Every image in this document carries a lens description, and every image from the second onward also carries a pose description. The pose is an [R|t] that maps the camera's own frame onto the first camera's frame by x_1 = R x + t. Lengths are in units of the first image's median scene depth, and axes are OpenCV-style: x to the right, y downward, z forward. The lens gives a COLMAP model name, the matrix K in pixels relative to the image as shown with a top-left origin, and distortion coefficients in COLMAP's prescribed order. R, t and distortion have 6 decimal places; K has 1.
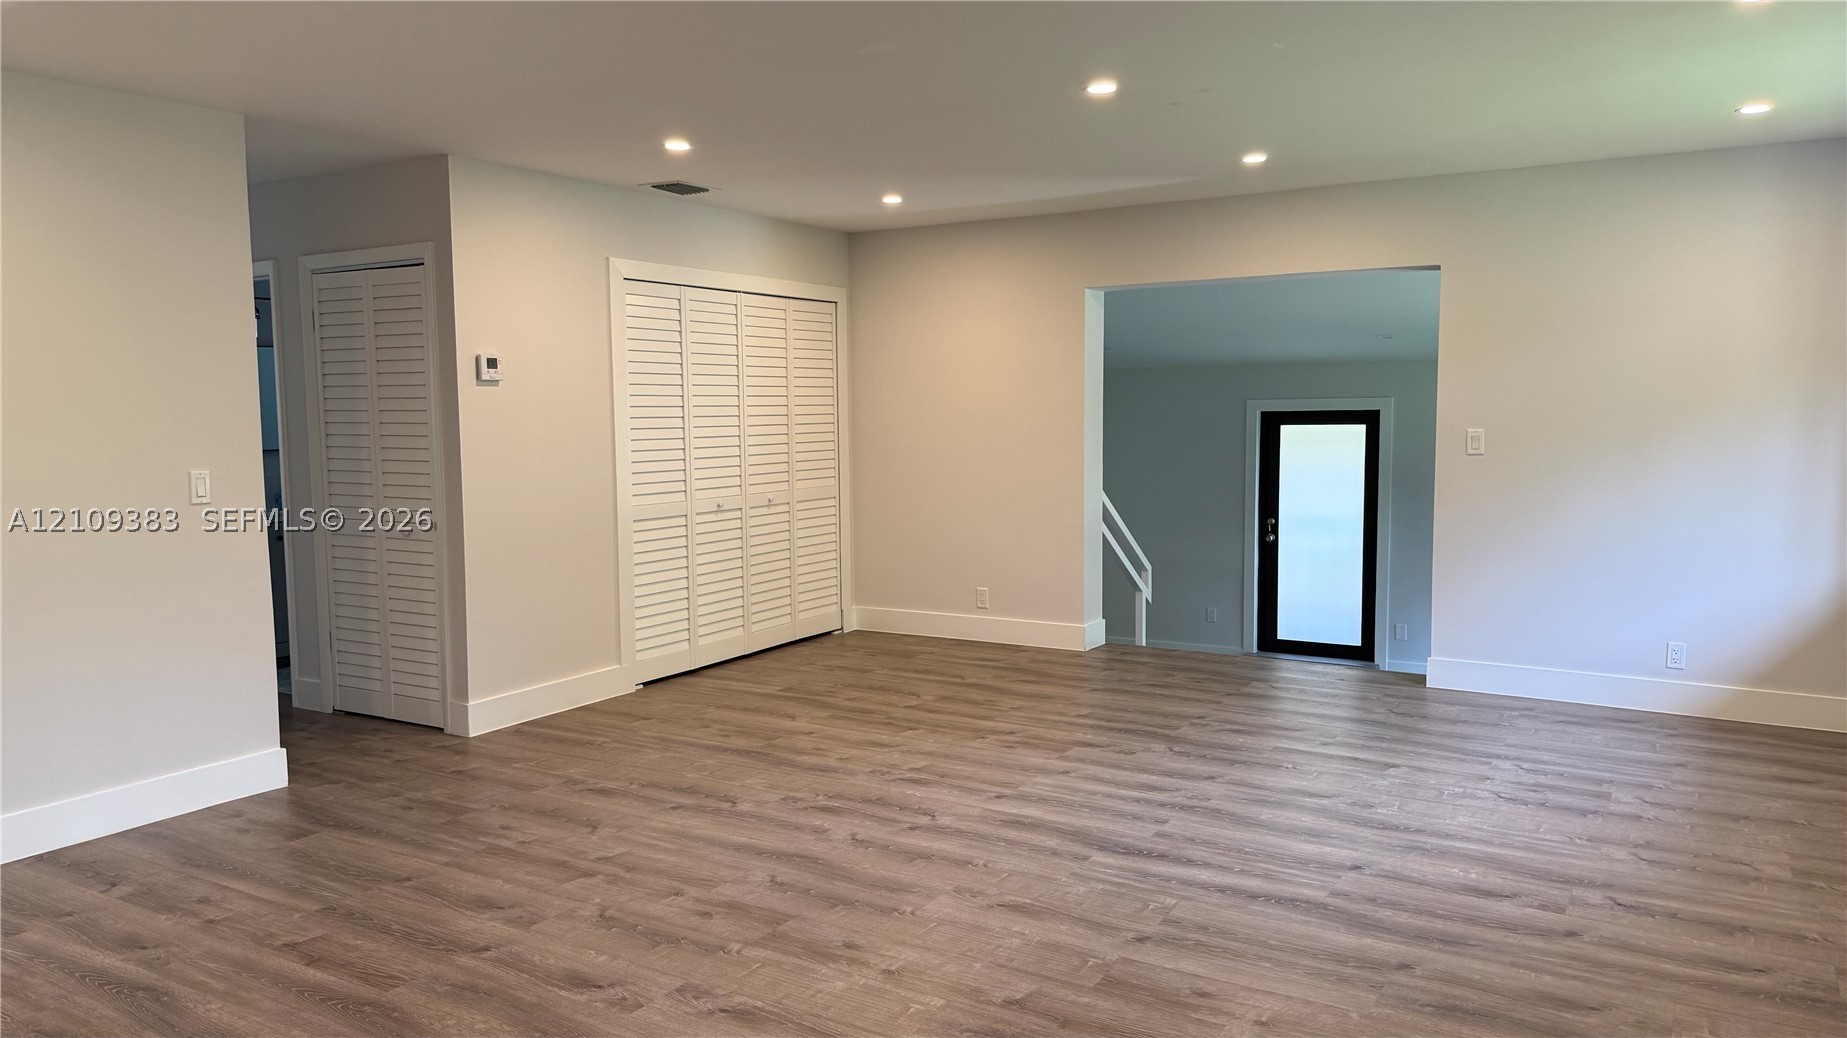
lens RADIAL K [[1284.3, 0, 916.3], [0, 1284.3, 533.4], [0, 0, 1]] dist [0.063823, -0.082000]
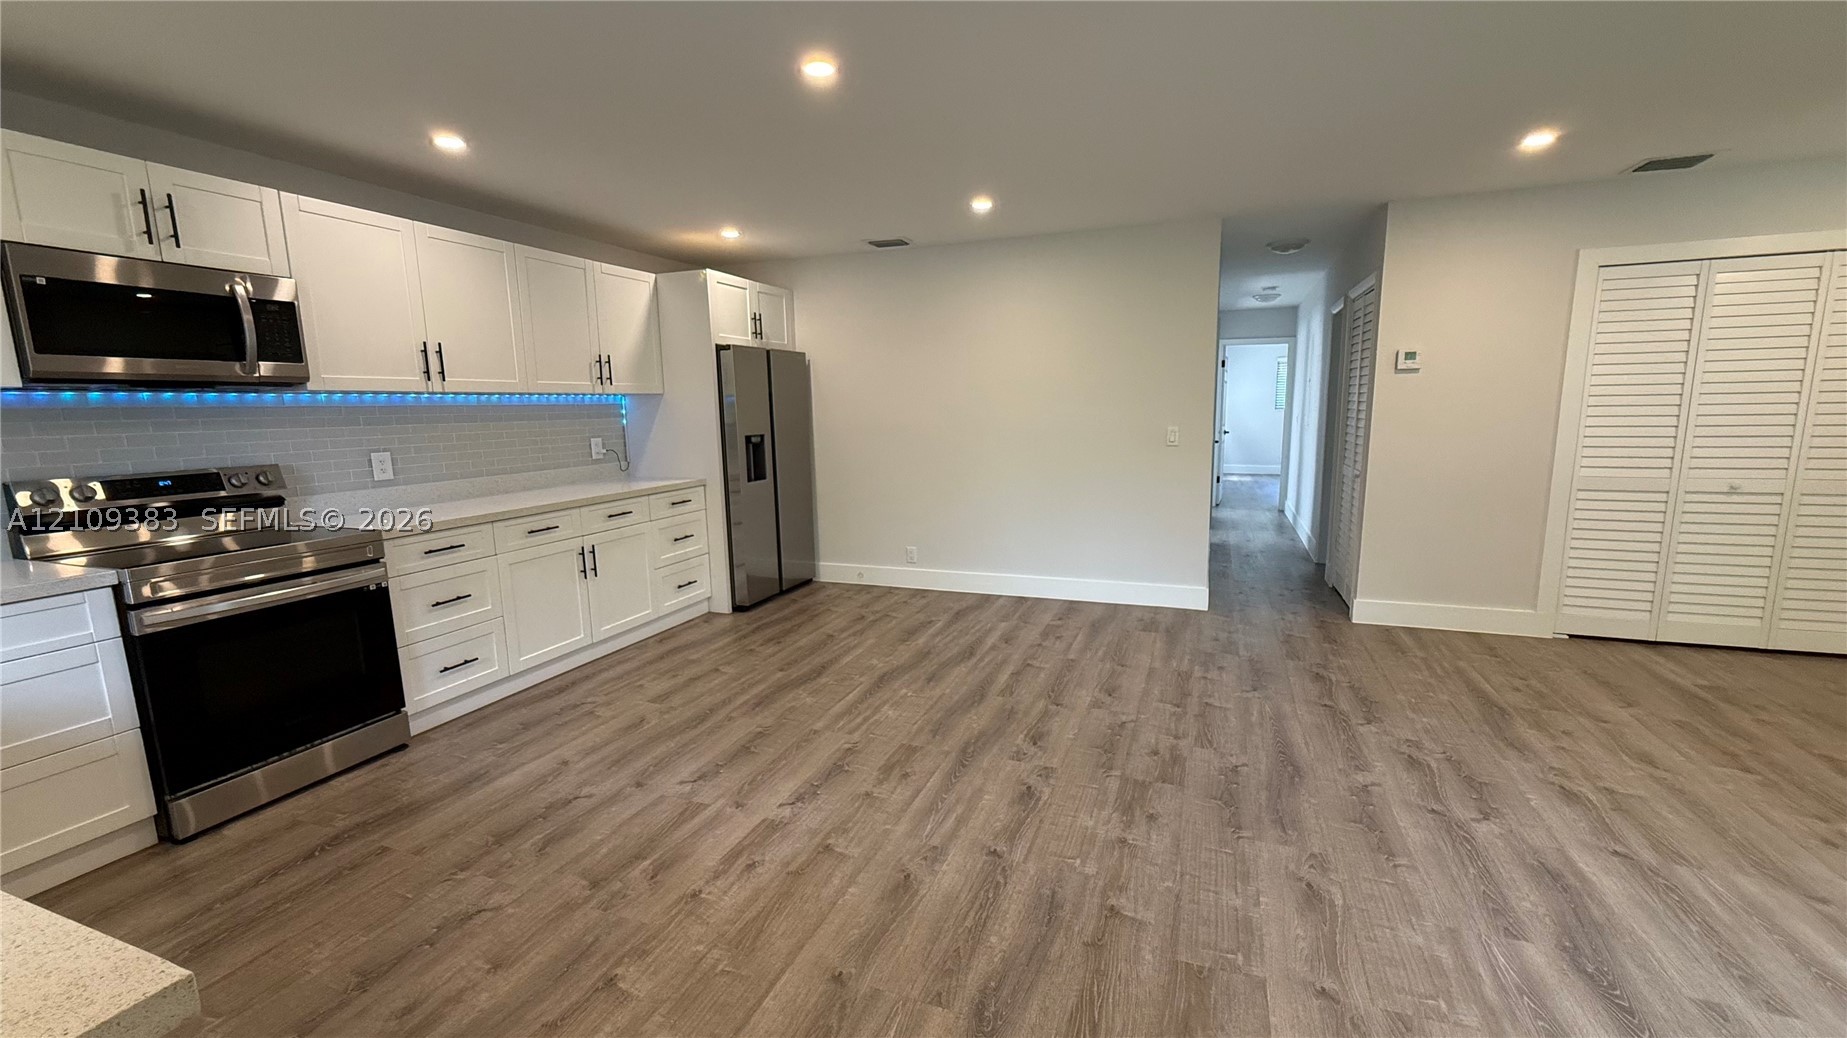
lens RADIAL K [[740.5, 0, 926.4], [0, 740.5, 514.7], [0, 0, 1]] dist [0.000746, -0.000199]
pose [[0.179677, 0.151605, -0.971973, 0.483366], [-0.083134, 0.986859, 0.138558, -0.048108], [0.980207, 0.055909, 0.189919, 0.528858]]
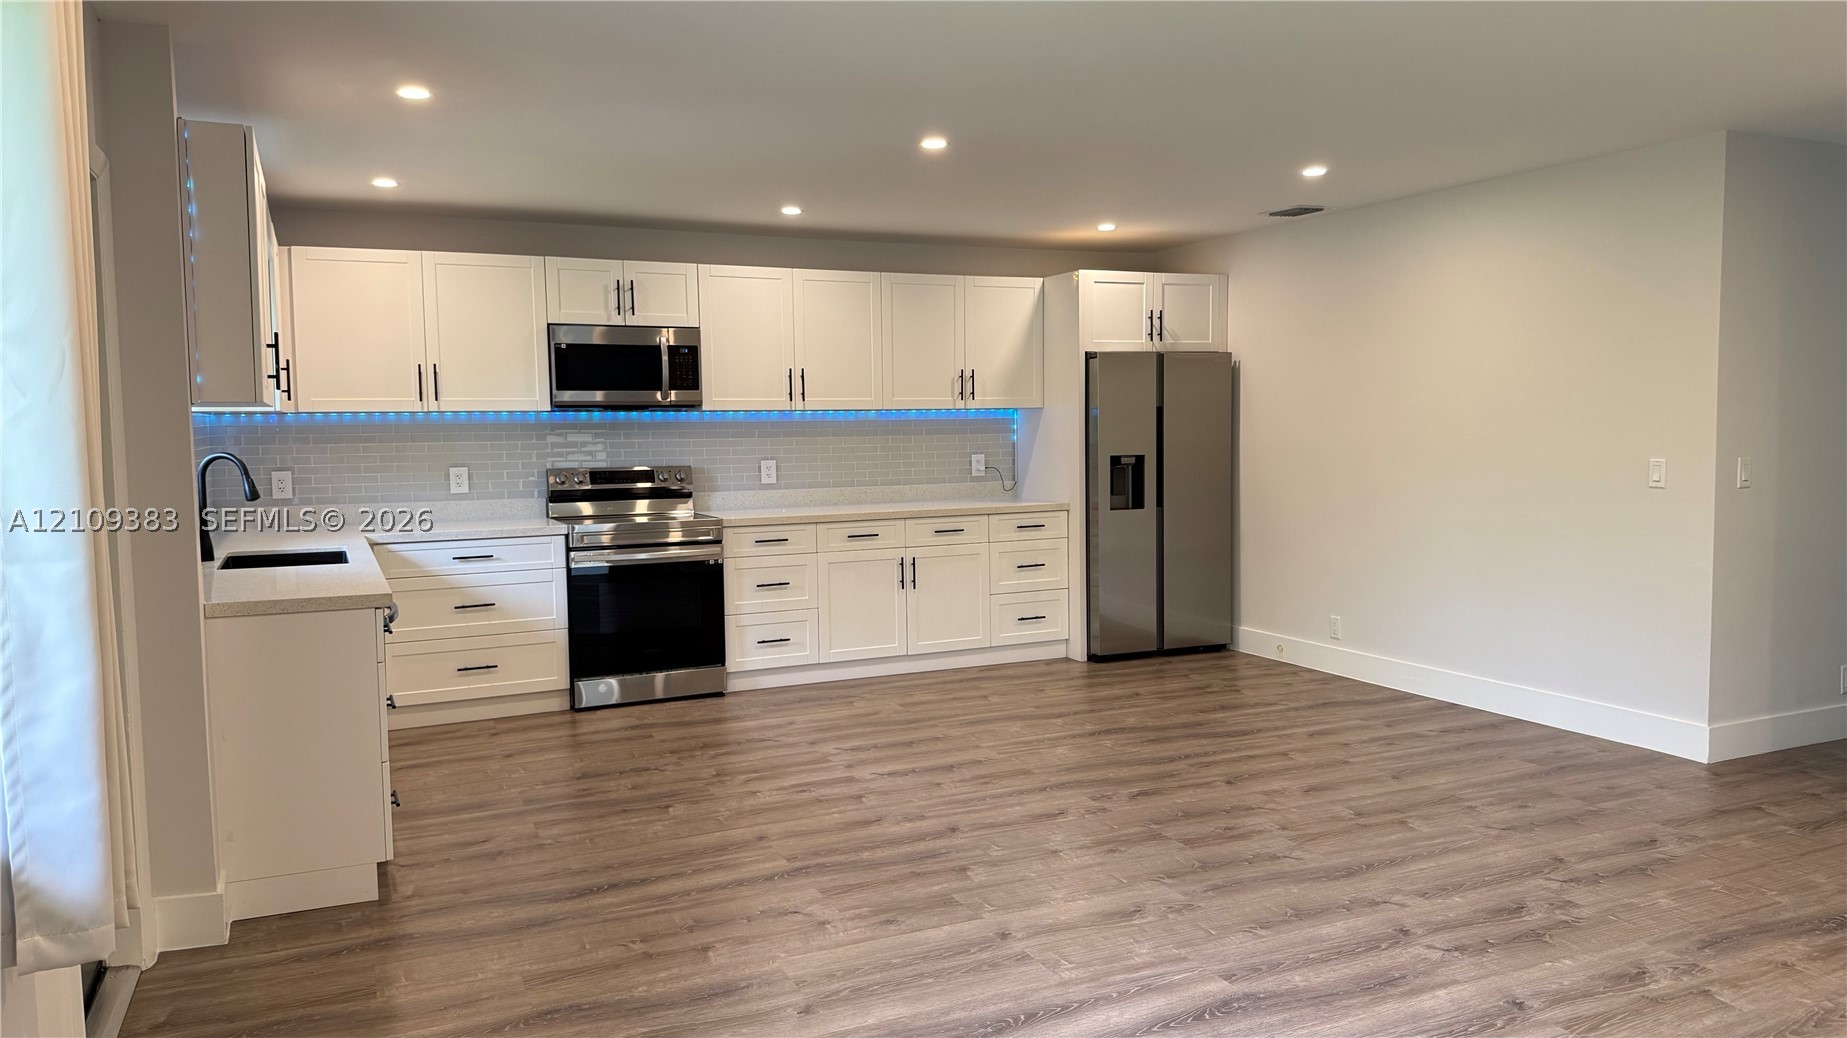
lens RADIAL K [[1284.3, 0, 916.4], [0, 1284.3, 508.3], [0, 0, 1]] dist [0.063823, -0.082000]
pose [[-0.564322, 0.071150, -0.822483, 0.880626], [-0.064021, 0.989507, 0.129525, -0.127360], [0.823068, 0.125750, -0.553846, 1.253222]]
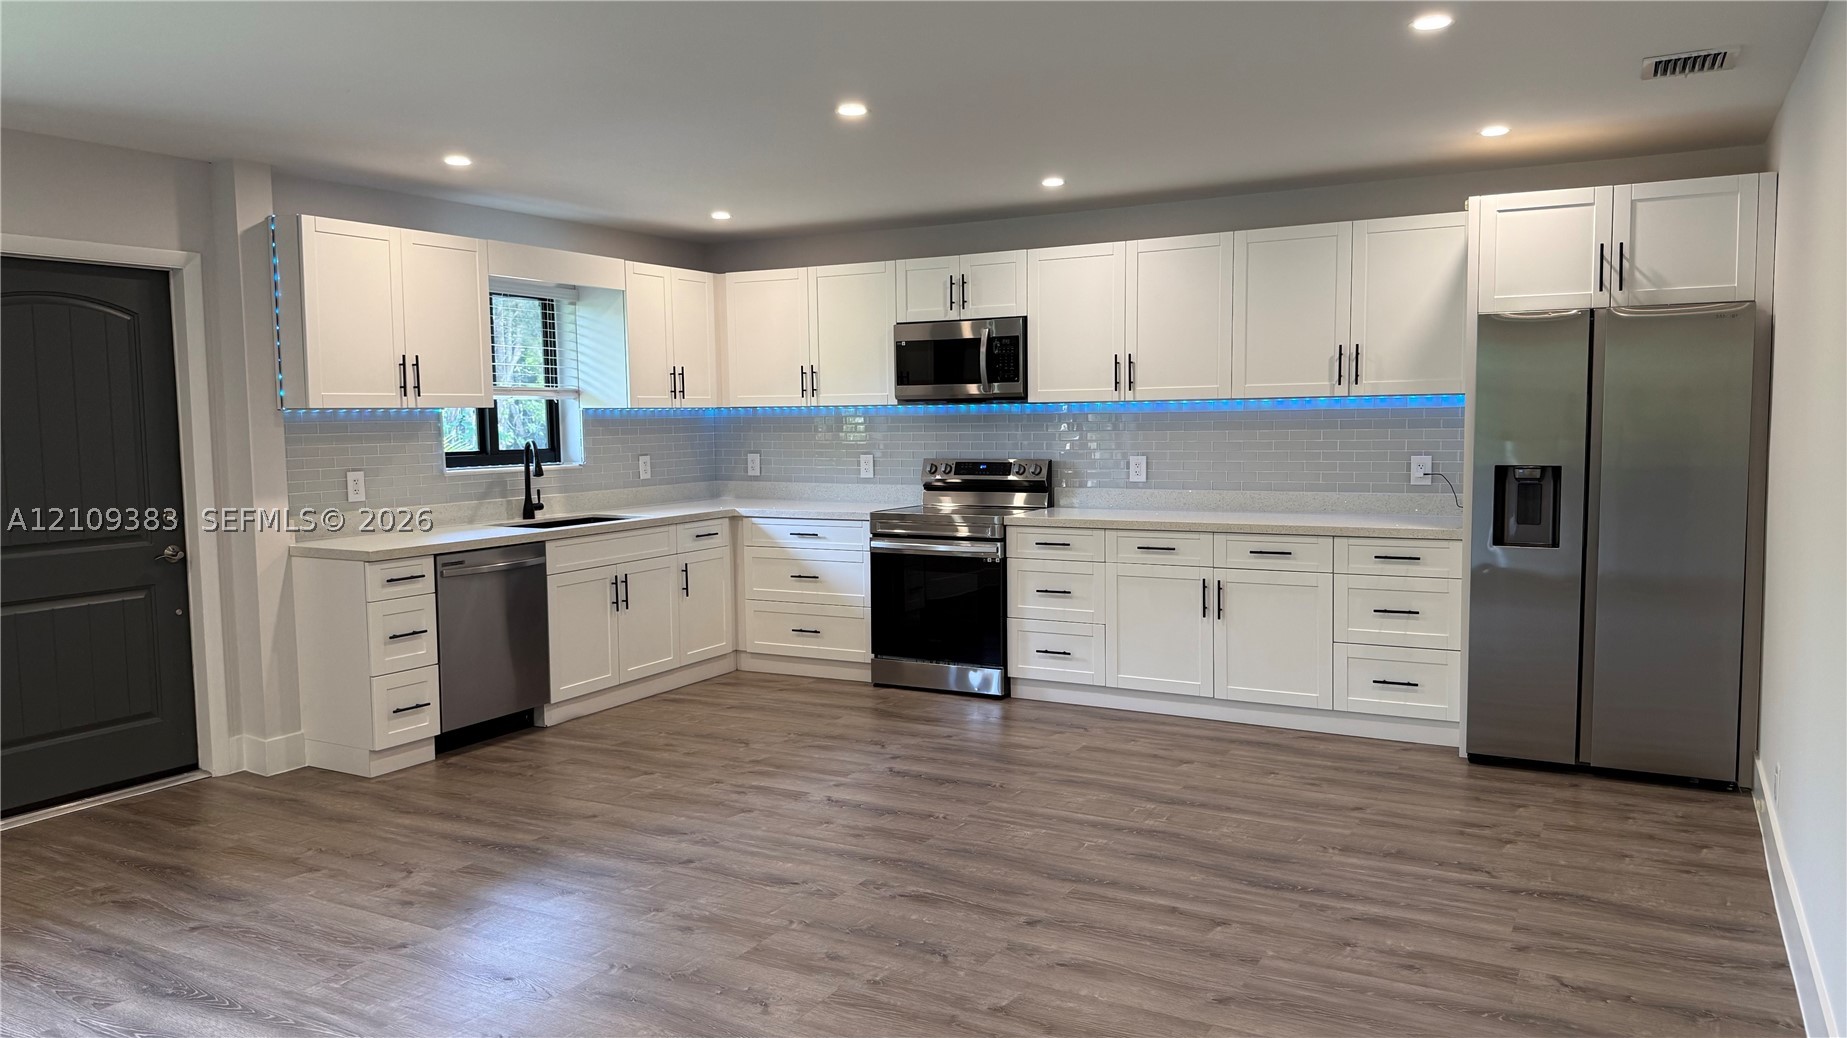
lens RADIAL K [[1284.3, 0, 919.3], [0, 1284.3, 516.6], [0, 0, 1]] dist [0.063823, -0.082000]
pose [[-0.999055, 0.026008, -0.034830, -0.180751], [0.019272, 0.983225, 0.181375, -0.172756], [0.038962, 0.180532, -0.982797, 1.683498]]
